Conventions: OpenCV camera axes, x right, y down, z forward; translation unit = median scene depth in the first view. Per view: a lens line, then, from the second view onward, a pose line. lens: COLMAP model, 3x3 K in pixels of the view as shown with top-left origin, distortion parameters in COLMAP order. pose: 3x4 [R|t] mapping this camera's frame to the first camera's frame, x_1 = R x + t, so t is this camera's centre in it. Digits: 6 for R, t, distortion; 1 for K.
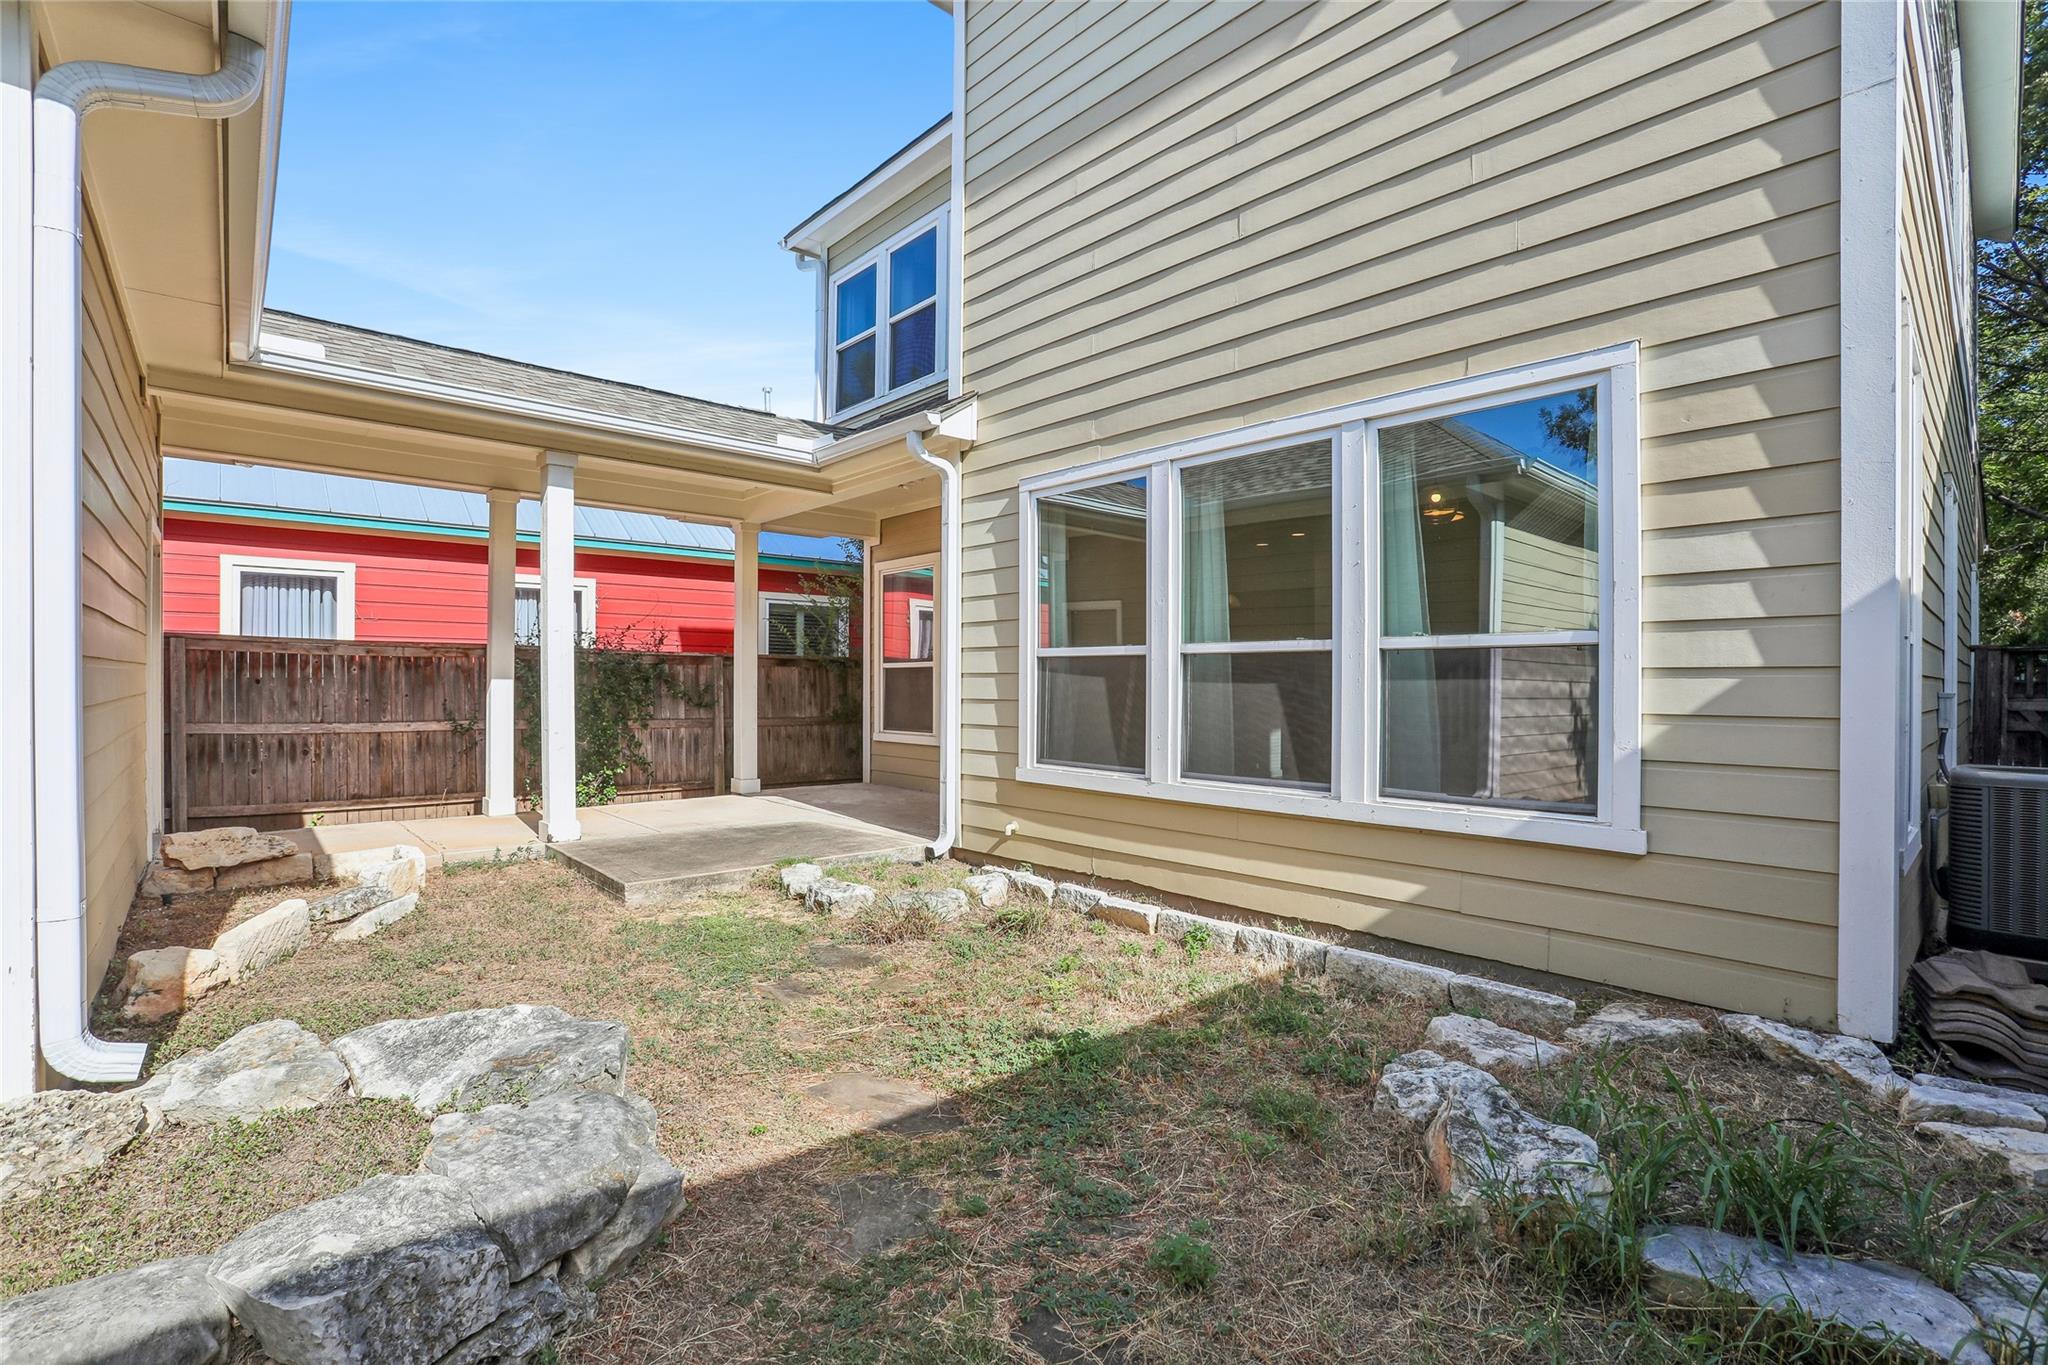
lens RADIAL K [[933.4, 0, 1018.5], [0, 933.4, 670.9], [0, 0, 1]] dist [-0.000487, 0.000672]
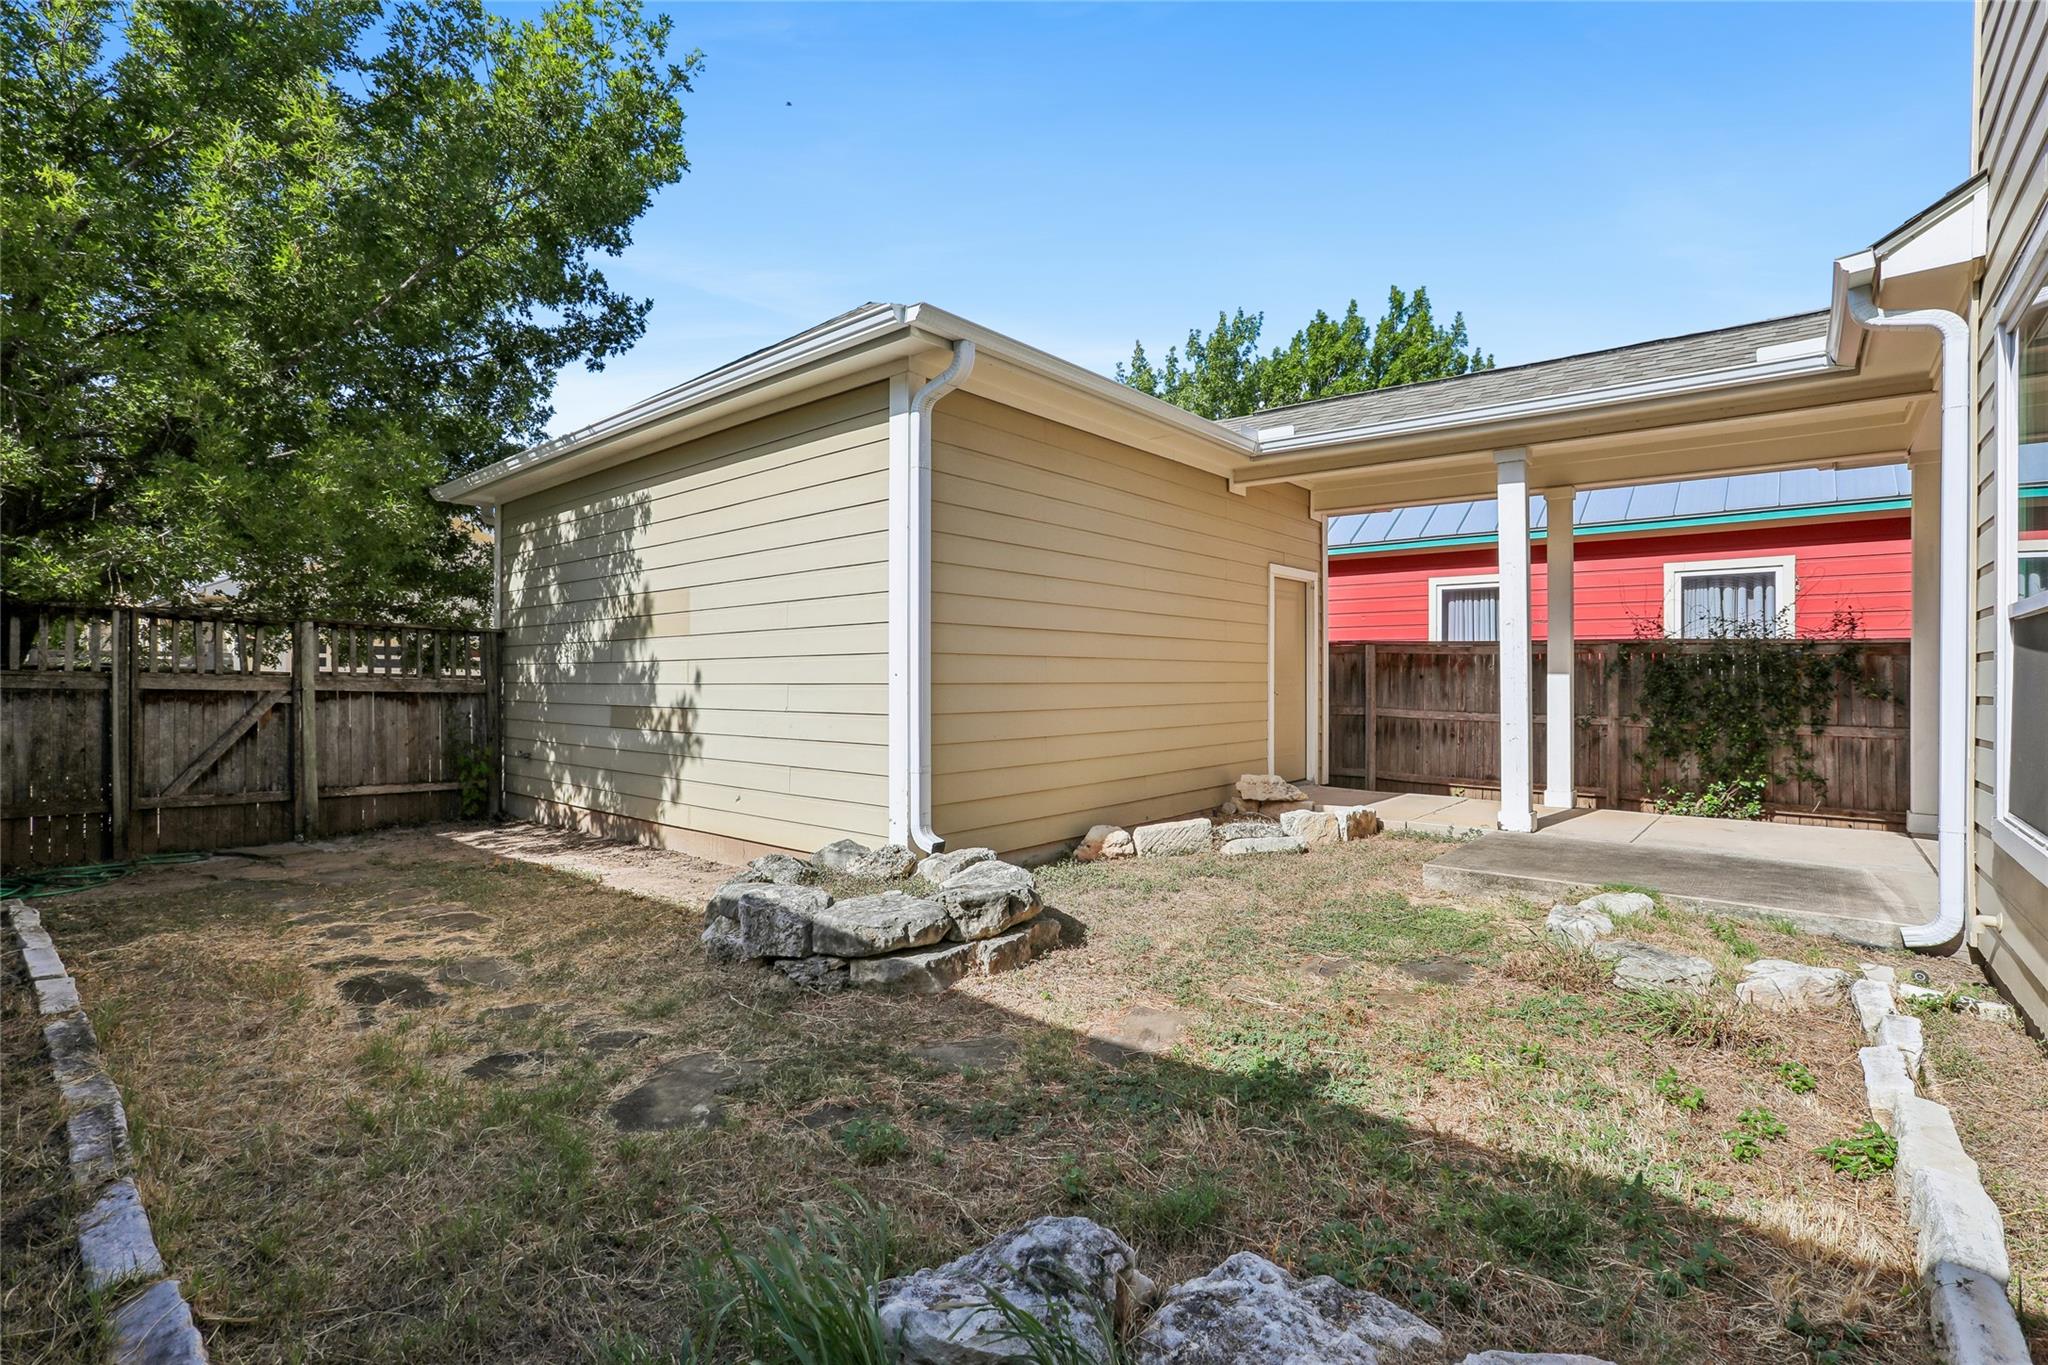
lens RADIAL K [[933.4, 0, 1018.8], [0, 933.4, 691.5], [0, 0, 1]] dist [-0.000487, 0.000672]
pose [[0.183222, 0.012115, -0.982997, 0.329342], [0.007664, 0.999876, 0.013751, 0.009623], [0.983042, -0.010053, 0.183107, 0.228212]]
